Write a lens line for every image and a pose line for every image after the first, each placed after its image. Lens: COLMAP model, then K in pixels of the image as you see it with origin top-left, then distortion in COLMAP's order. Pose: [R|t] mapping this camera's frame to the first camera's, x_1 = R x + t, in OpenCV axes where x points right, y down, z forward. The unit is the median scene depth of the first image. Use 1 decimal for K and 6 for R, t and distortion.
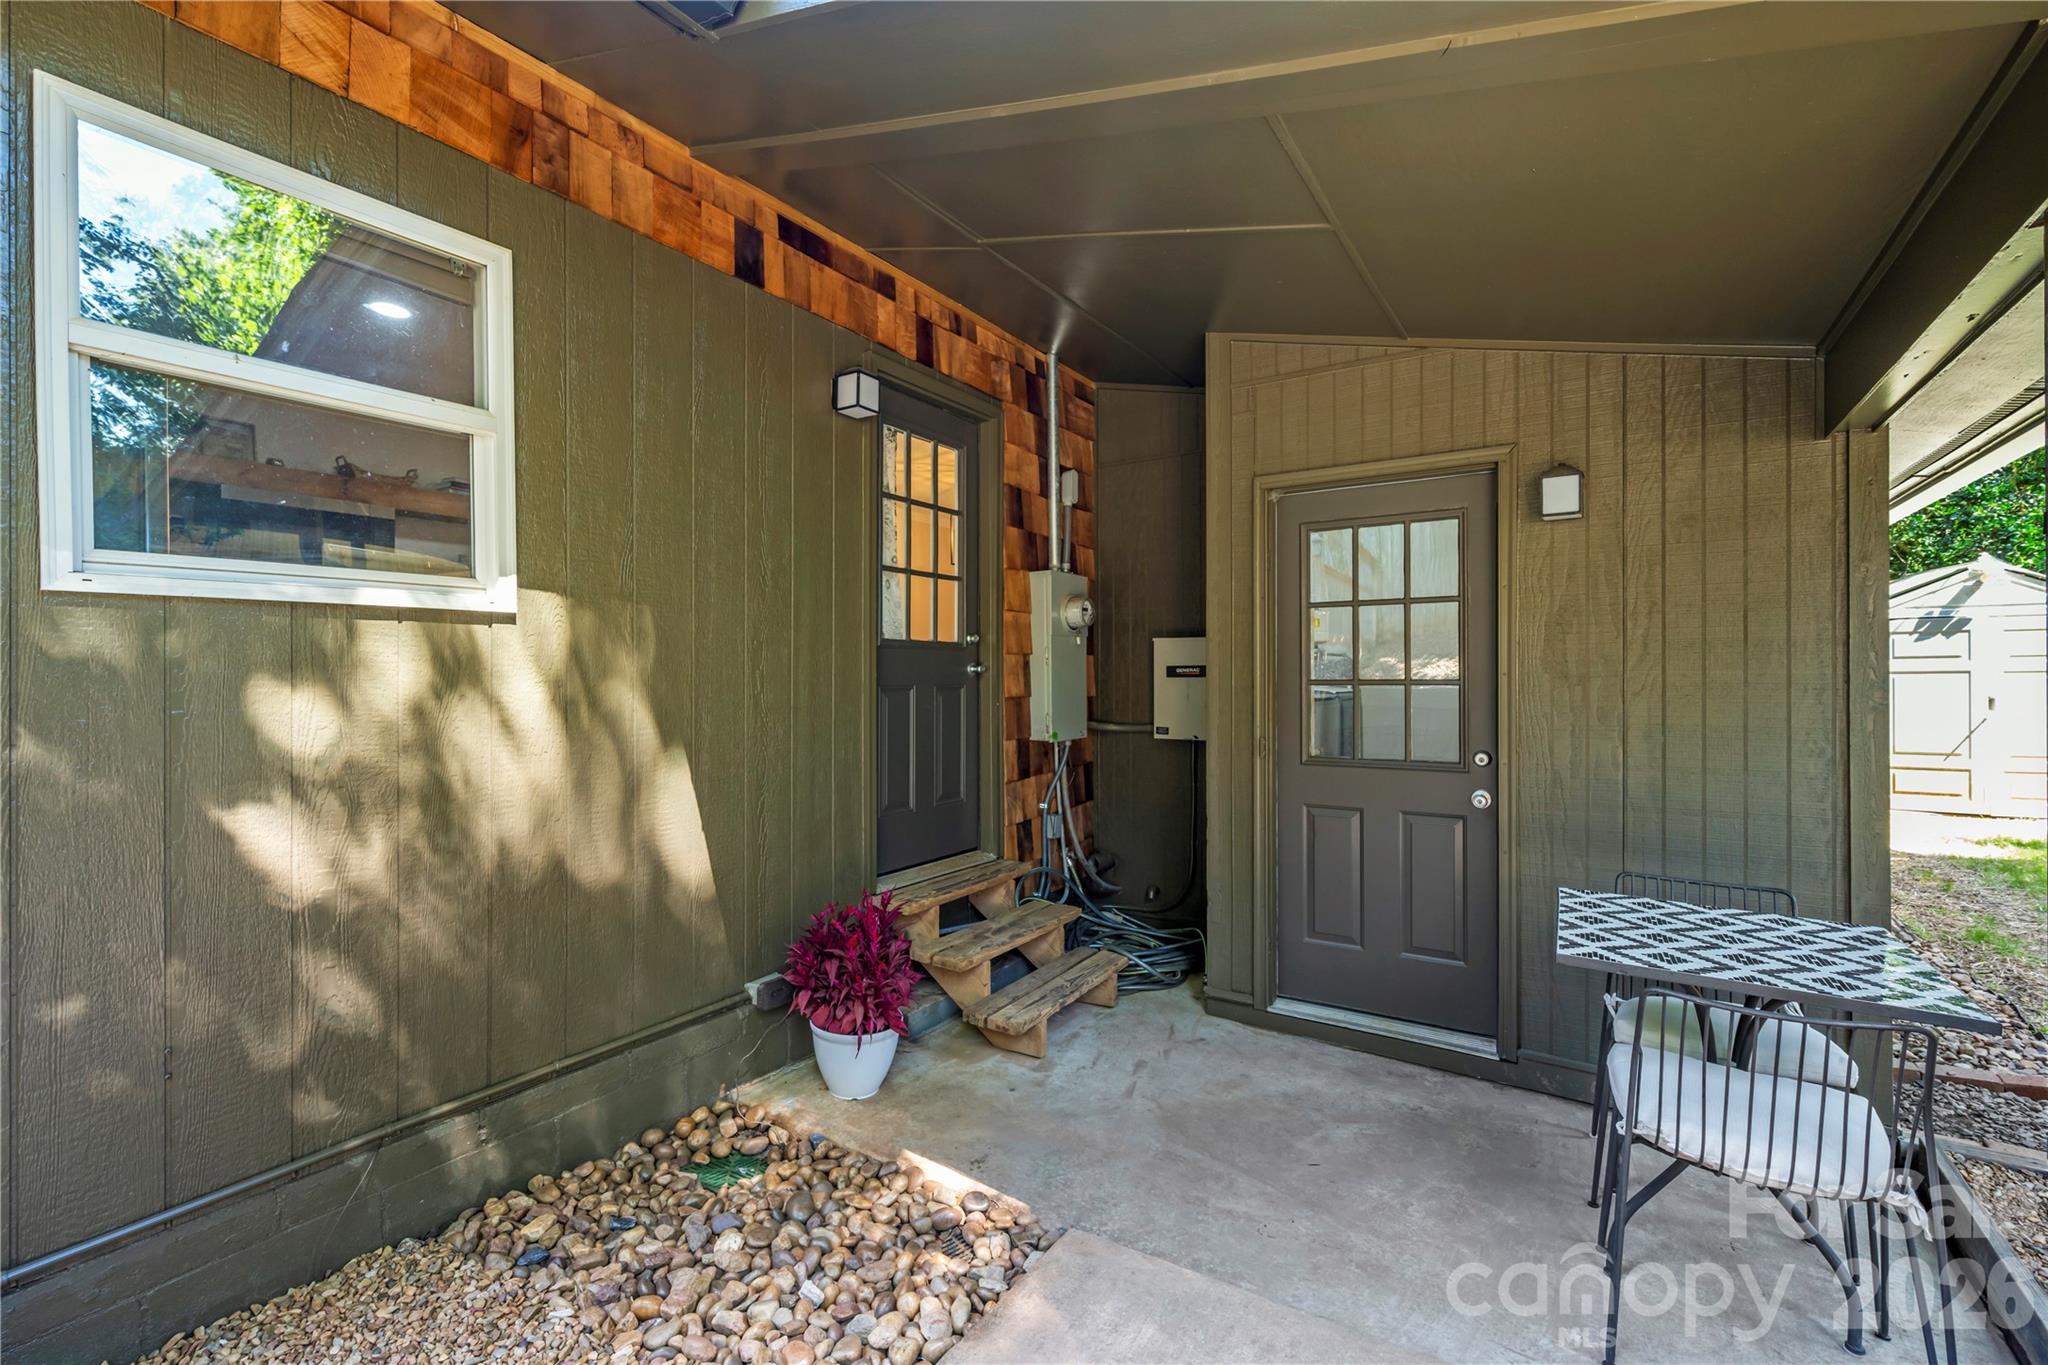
lens RADIAL K [[874.6, 0, 1026.9], [0, 874.6, 681.7], [0, 0, 1]] dist [0.003511, -0.000227]
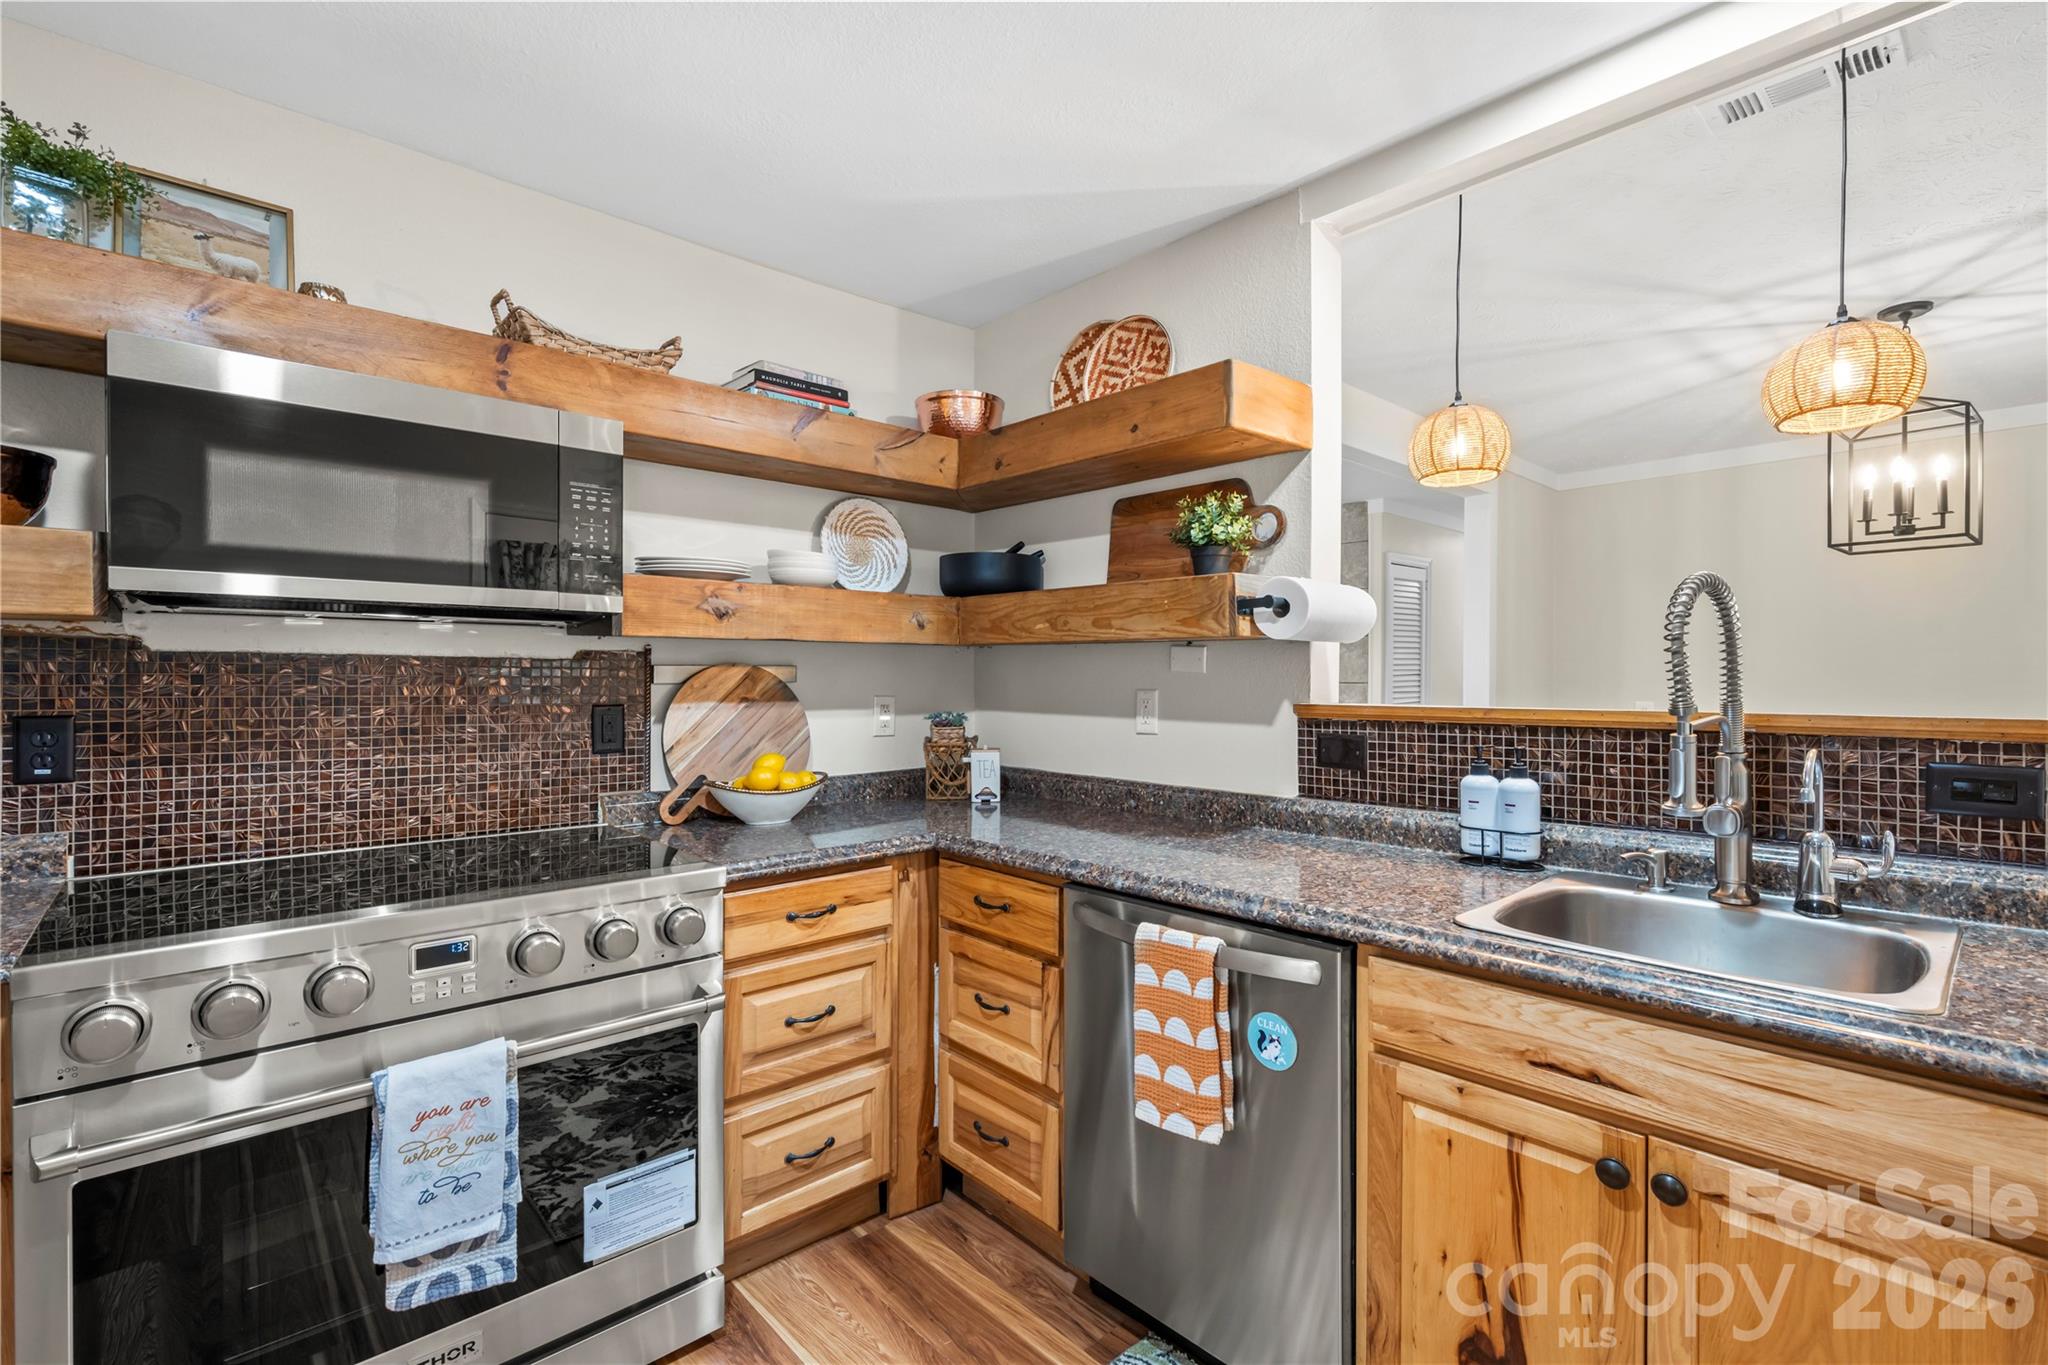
lens RADIAL K [[919.1, 0, 1031.4], [0, 919.1, 691.9], [0, 0, 1]] dist [0.000907, -0.001297]
pose [[0.970210, 0.005617, -0.242202, -0.466367], [-0.004440, 0.999976, 0.005404, -0.090063], [0.242226, -0.004167, 0.970211, 0.672925]]
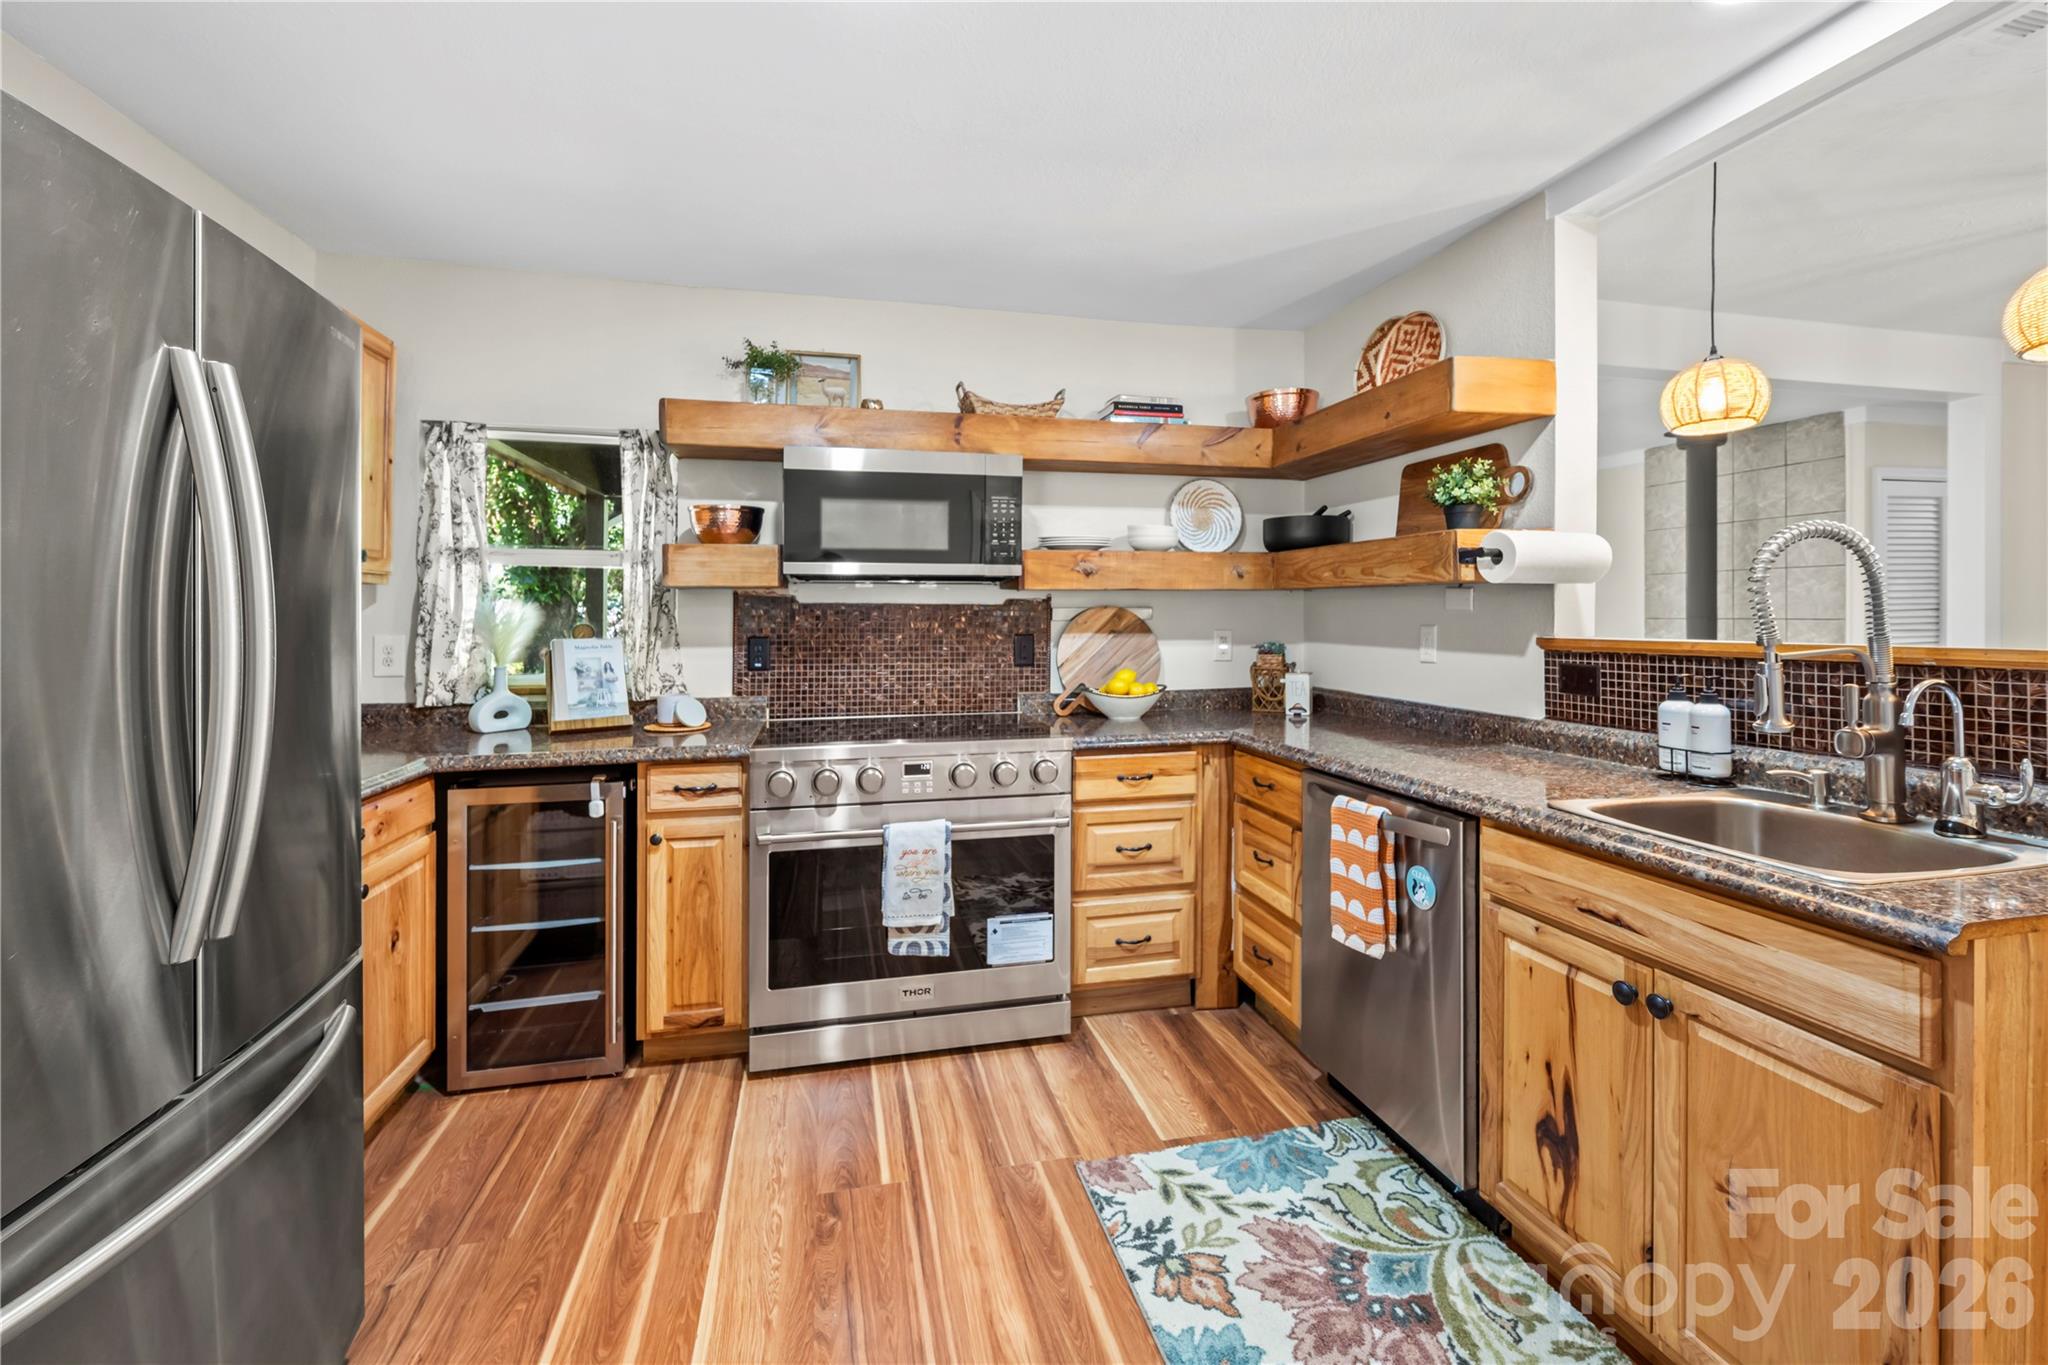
lens RADIAL K [[874.6, 0, 1029.1], [0, 874.6, 614.5], [0, 0, 1]] dist [0.003511, -0.000227]
pose [[0.727476, -0.002237, -0.686130, -0.325526], [-0.005023, 0.999951, -0.008585, -0.089571], [0.686115, 0.009692, 0.727429, 0.587533]]
